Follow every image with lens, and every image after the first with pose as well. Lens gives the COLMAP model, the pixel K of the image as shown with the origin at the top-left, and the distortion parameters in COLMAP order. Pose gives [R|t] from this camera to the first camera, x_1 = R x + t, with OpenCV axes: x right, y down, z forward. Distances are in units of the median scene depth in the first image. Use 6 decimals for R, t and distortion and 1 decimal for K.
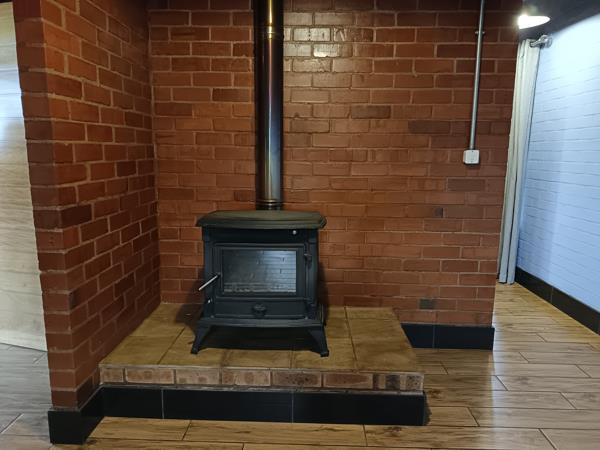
lens RADIAL K [[420.8, 0, 303.2], [0, 420.8, 227.9], [0, 0, 1]] dist [0.063598, 0.000394]
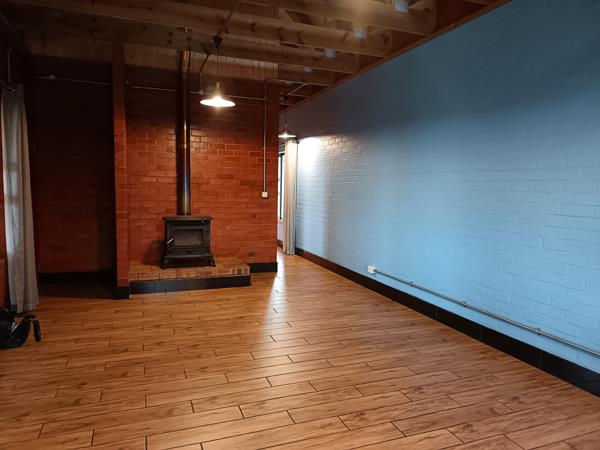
lens RADIAL K [[420.8, 0, 303.2], [0, 420.8, 223.9], [0, 0, 1]] dist [0.063598, 0.000394]
pose [[0.925253, -0.024422, 0.378564, -0.363998], [0.053053, 0.996449, -0.065385, 0.192067], [-0.375622, 0.080582, 0.923263, -1.442510]]
